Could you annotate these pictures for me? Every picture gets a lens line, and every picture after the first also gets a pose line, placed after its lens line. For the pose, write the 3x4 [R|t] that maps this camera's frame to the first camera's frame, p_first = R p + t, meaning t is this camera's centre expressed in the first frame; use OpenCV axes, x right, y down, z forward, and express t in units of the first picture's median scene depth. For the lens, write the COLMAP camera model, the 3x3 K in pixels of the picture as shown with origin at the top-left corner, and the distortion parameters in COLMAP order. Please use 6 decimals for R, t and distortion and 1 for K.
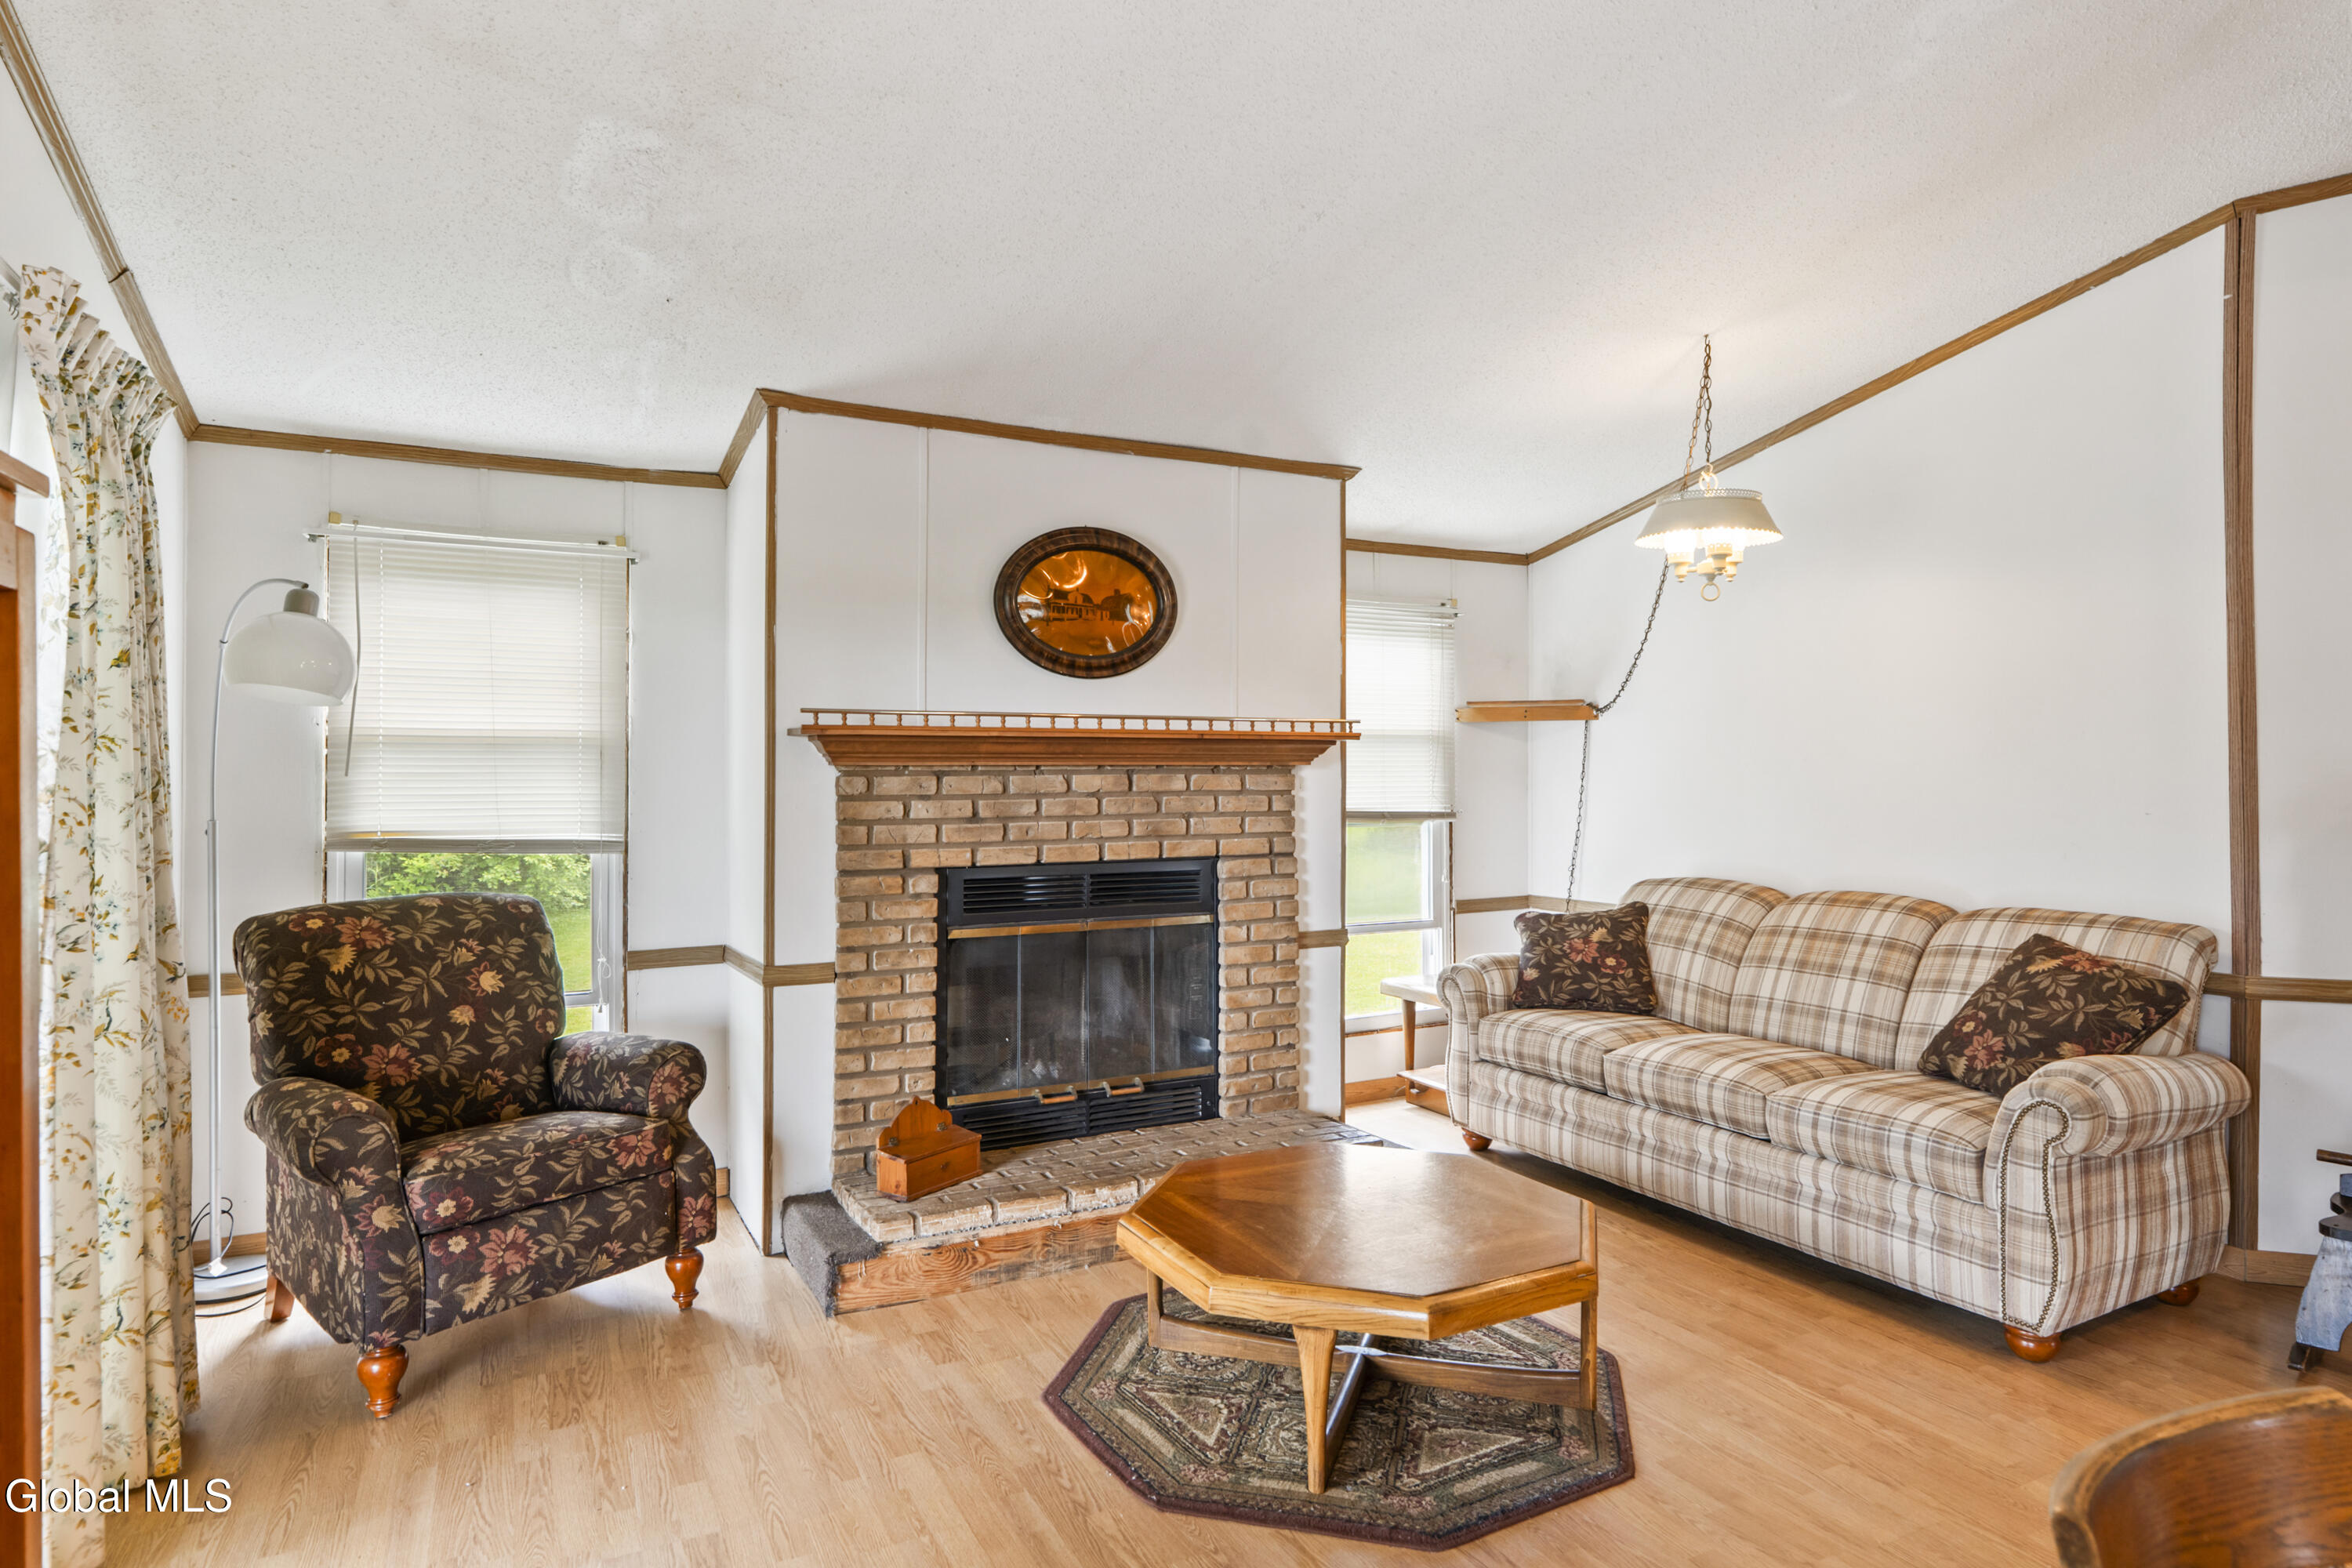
lens RADIAL K [[1304.4, 0, 1178.5], [0, 1304.4, 765.1], [0, 0, 1]] dist [-0.003638, 0.000432]
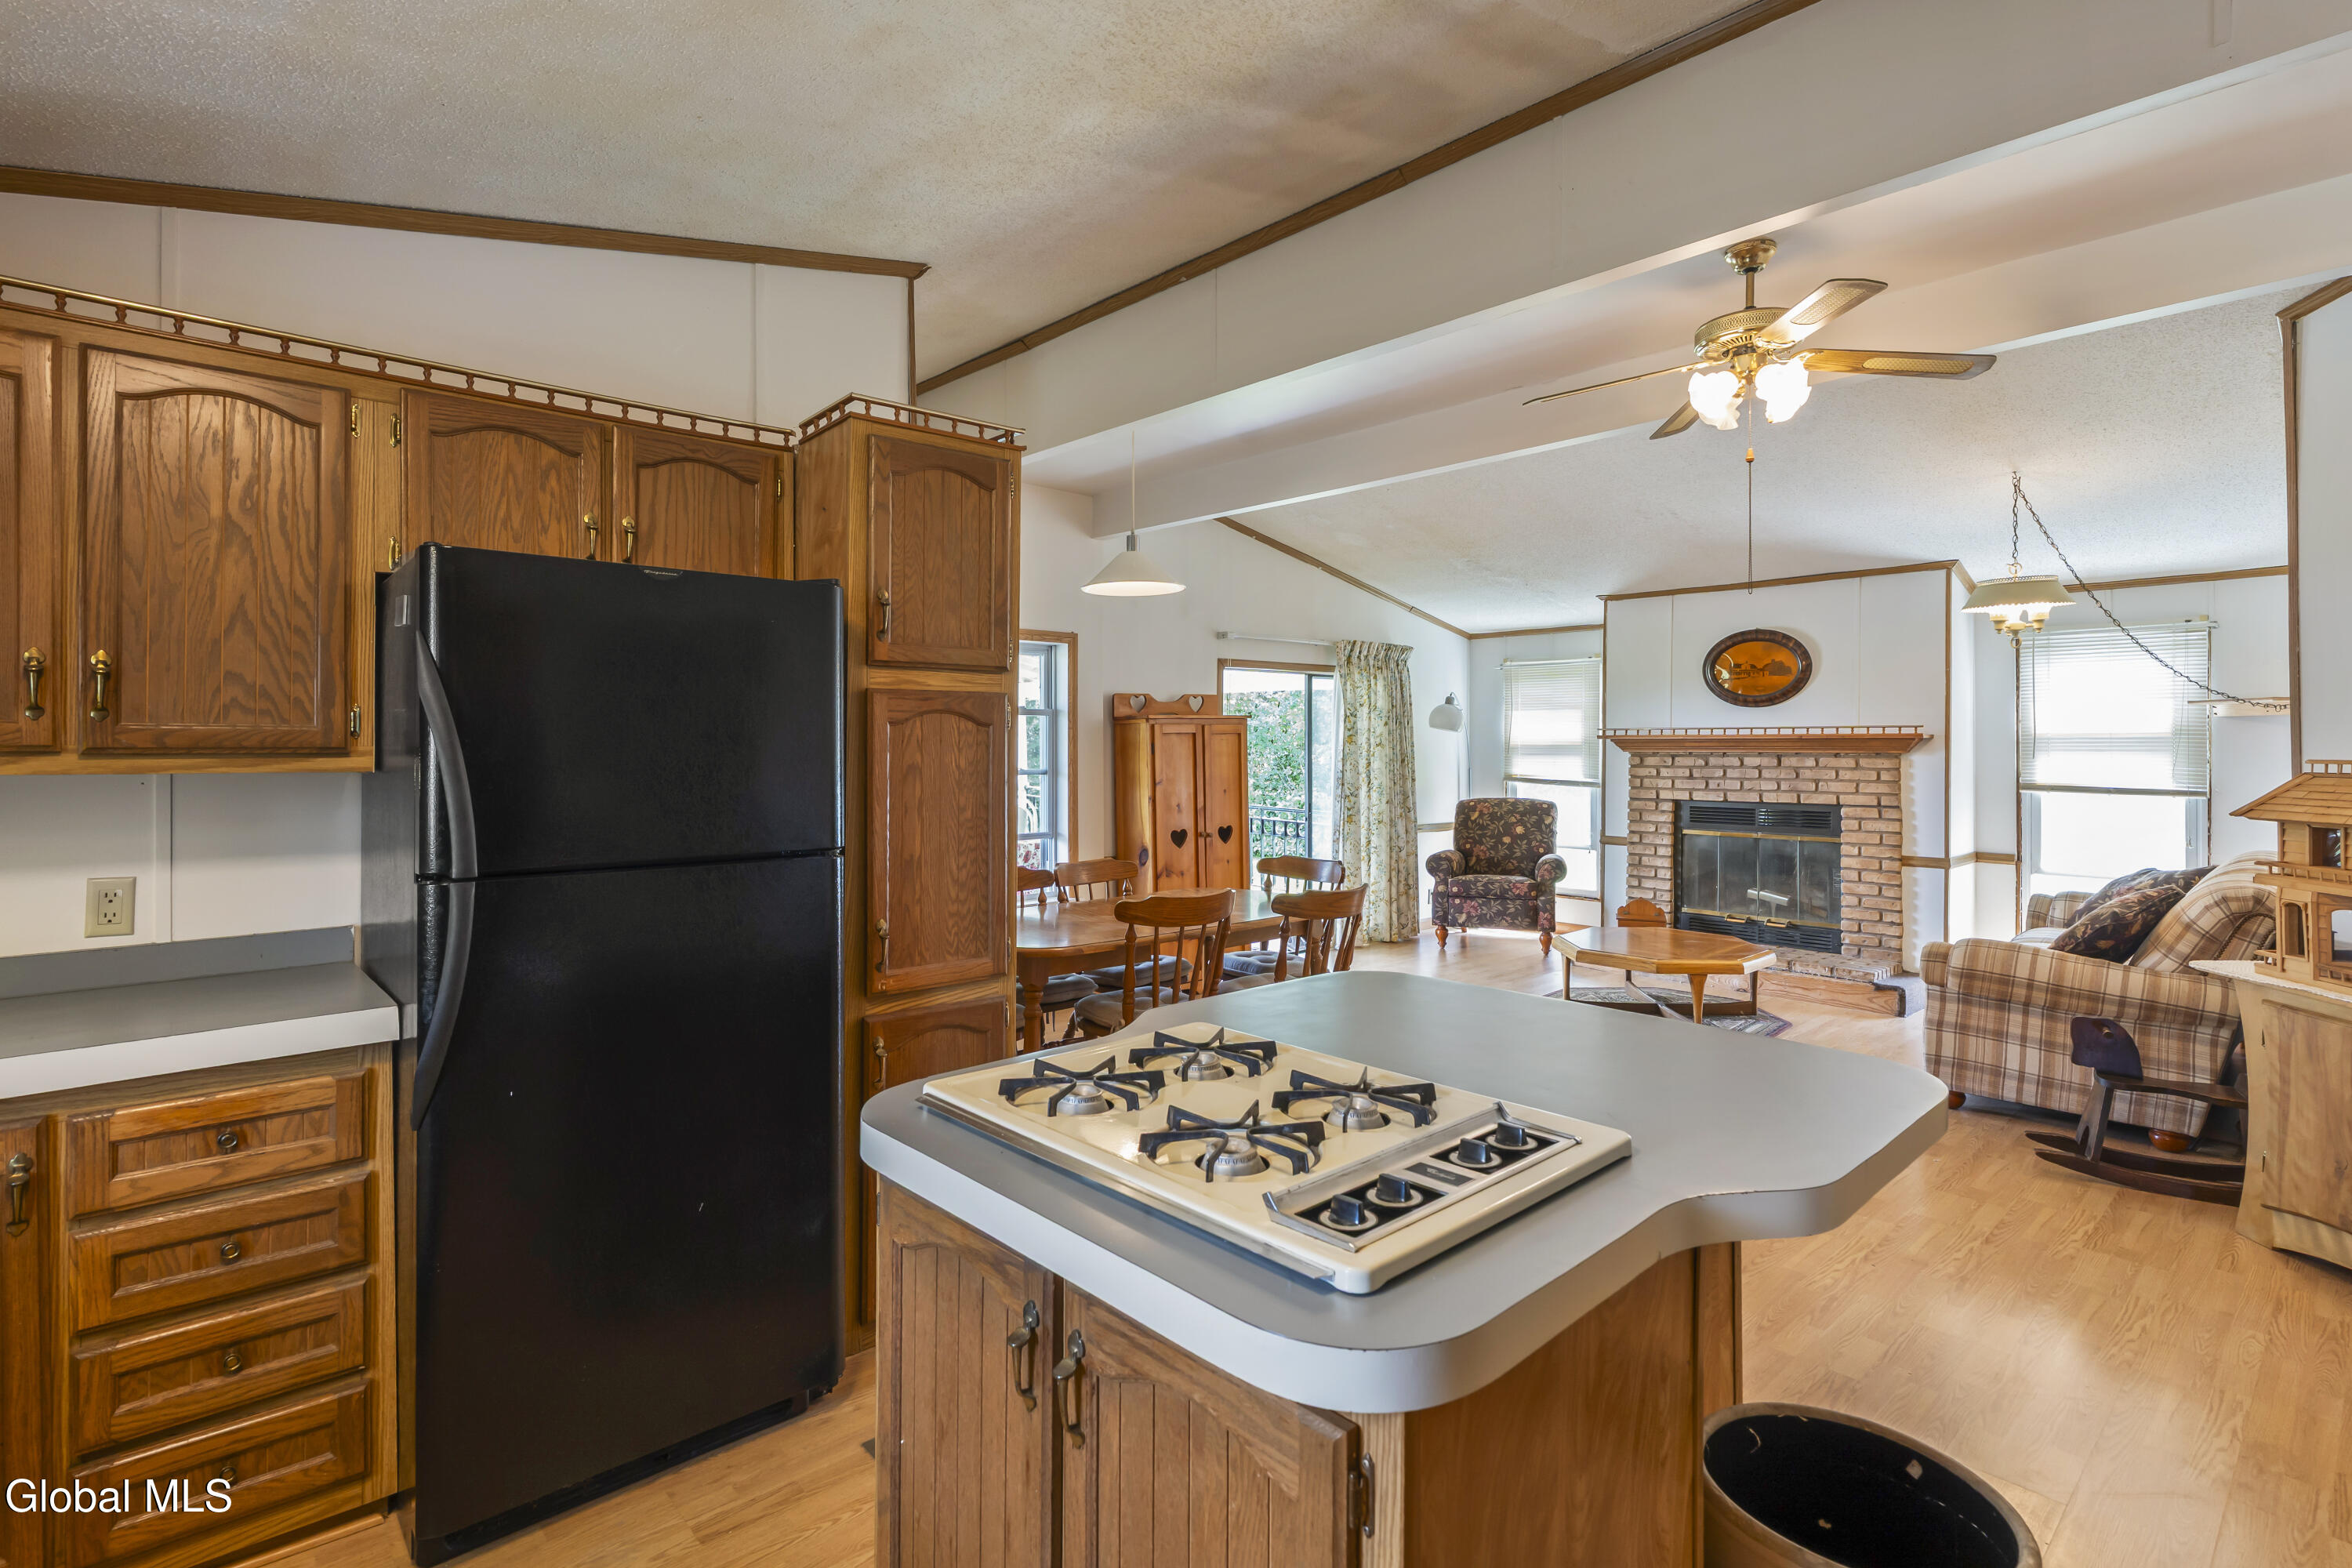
lens RADIAL K [[1124.2, 0, 1172.2], [0, 1124.2, 743.3], [0, 0, 1]] dist [-0.000505, -0.000482]
pose [[0.254002, 0.001891, -0.967202, 1.397483], [0.005890, 0.999977, 0.003502, -0.025677], [0.967186, -0.006586, 0.253985, -0.275049]]
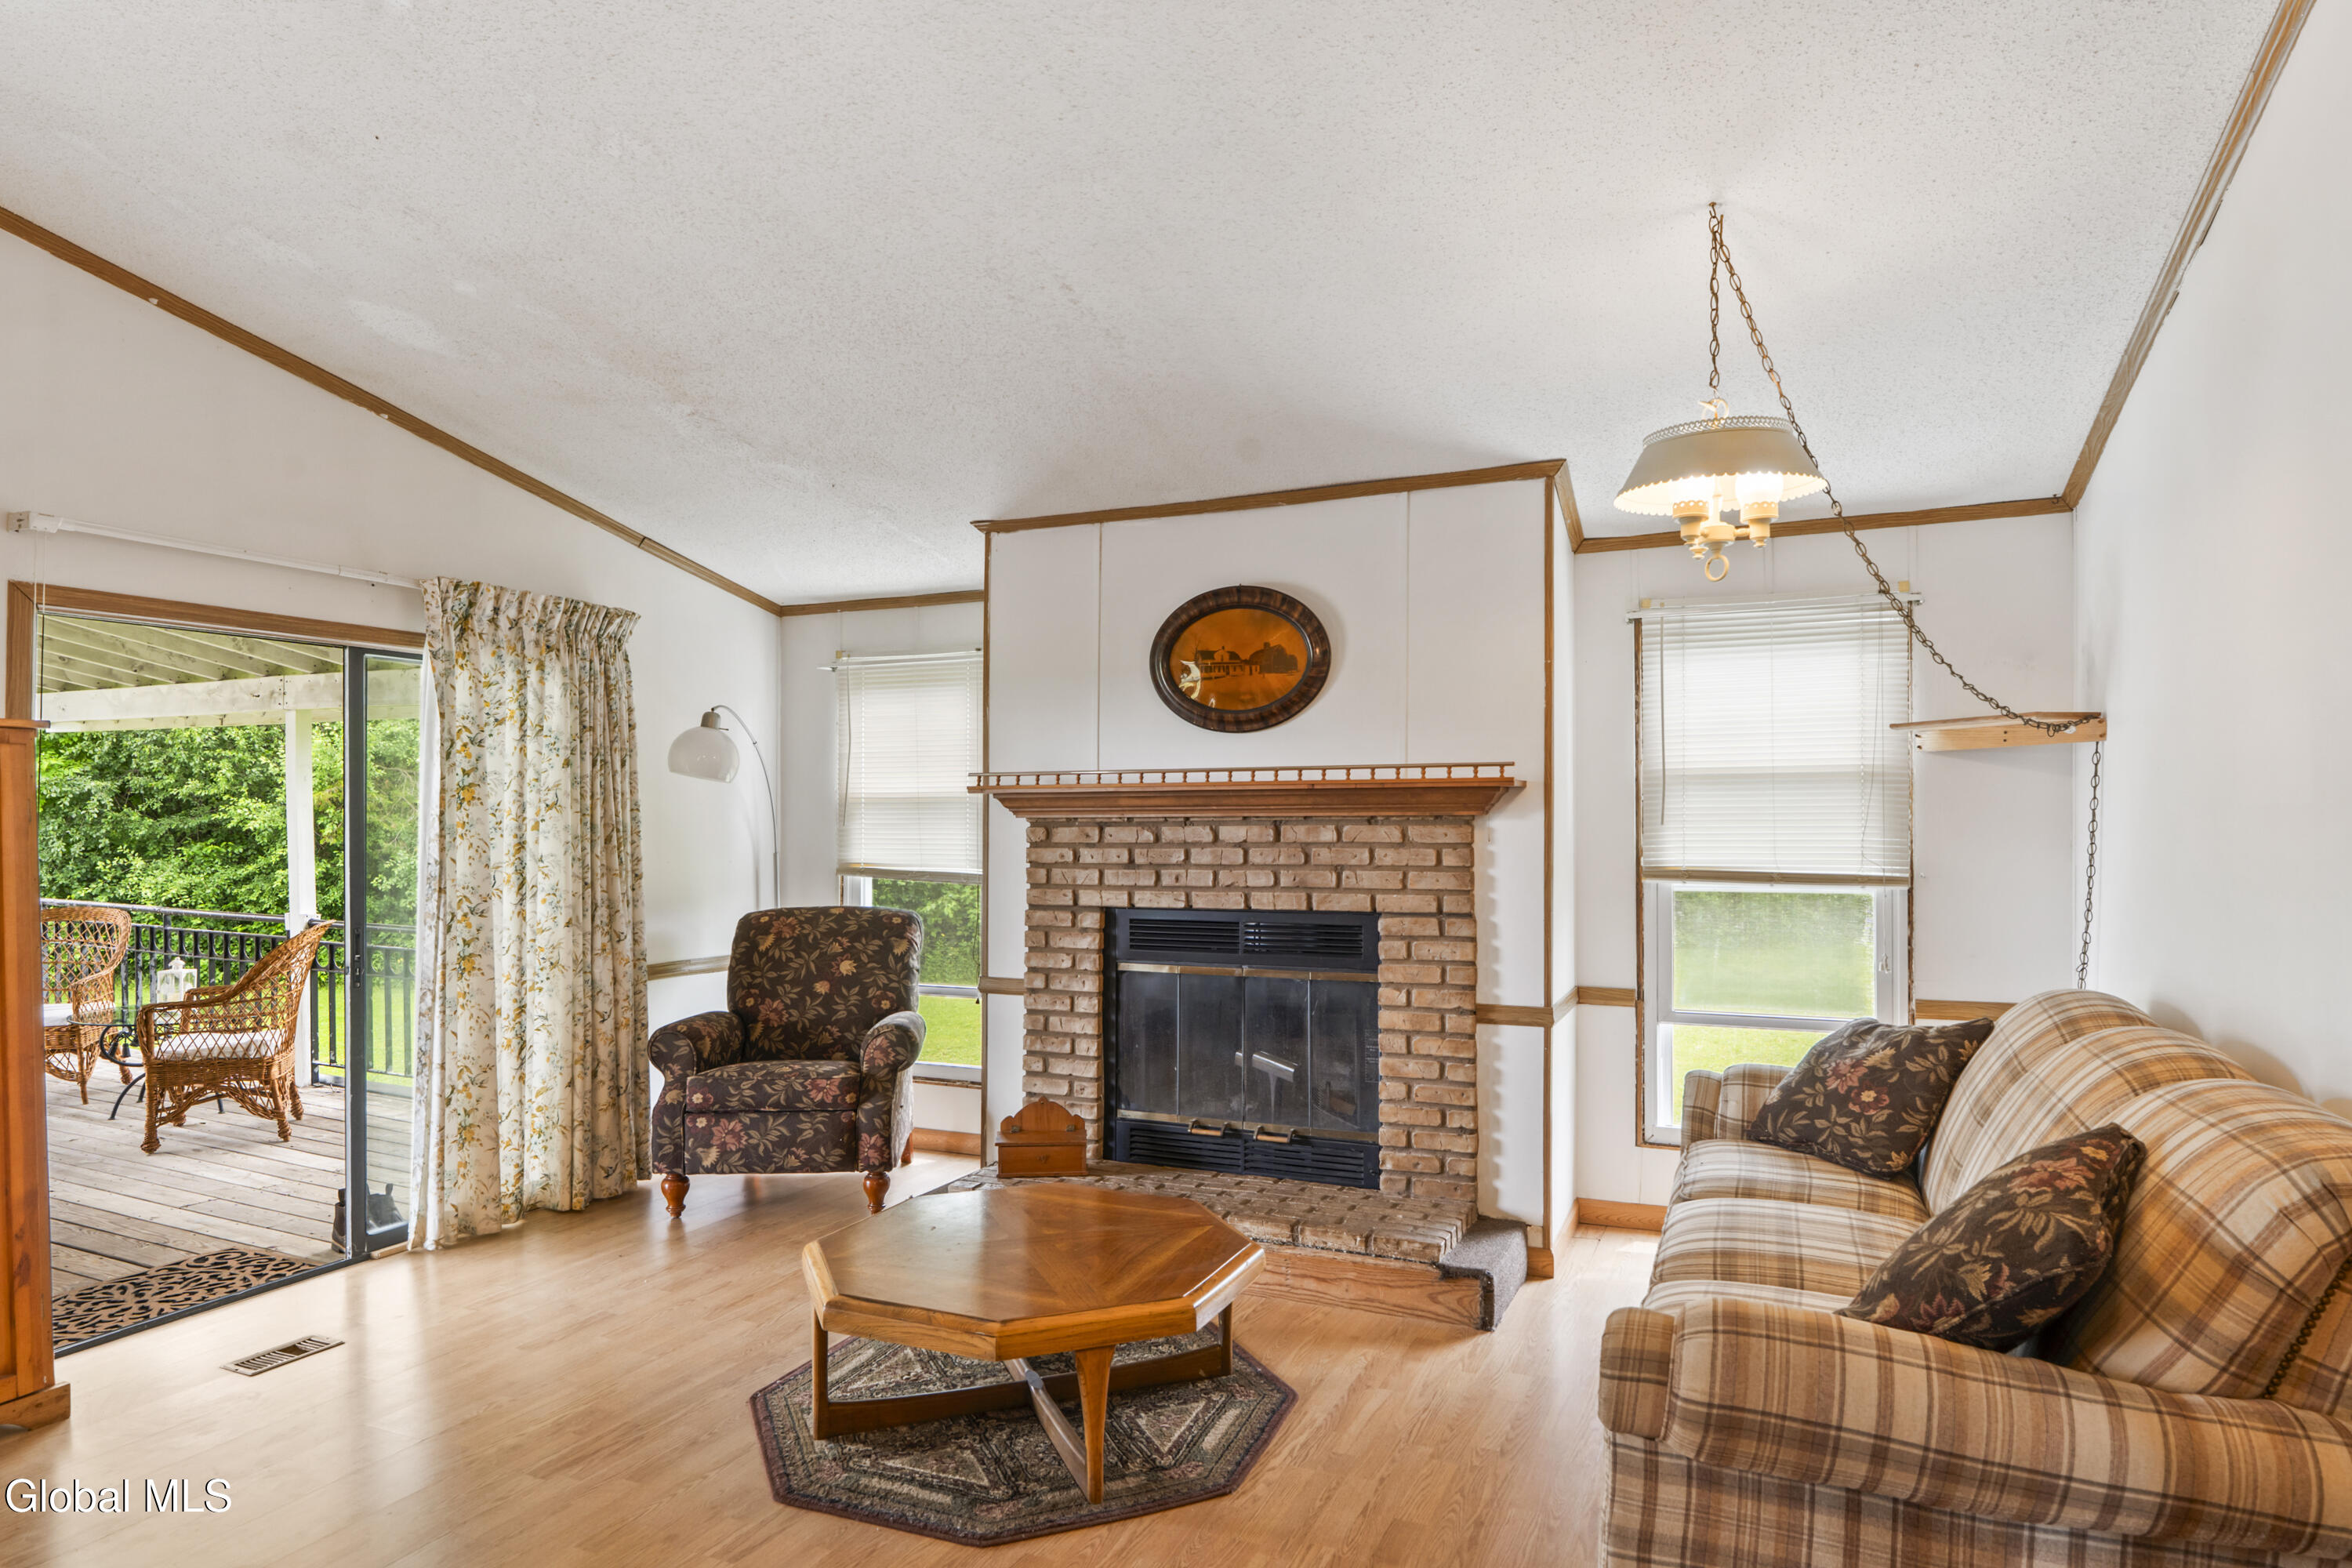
lens RADIAL K [[1365.7, 0, 1178.2], [0, 1365.7, 819.6], [0, 0, 1]] dist [-0.004442, 0.000329]
pose [[0.617624, -0.000661, -0.786473, 0.794882], [0.006972, 0.999965, 0.004635, -0.002967], [0.786443, -0.008346, 0.617607, 0.310186]]
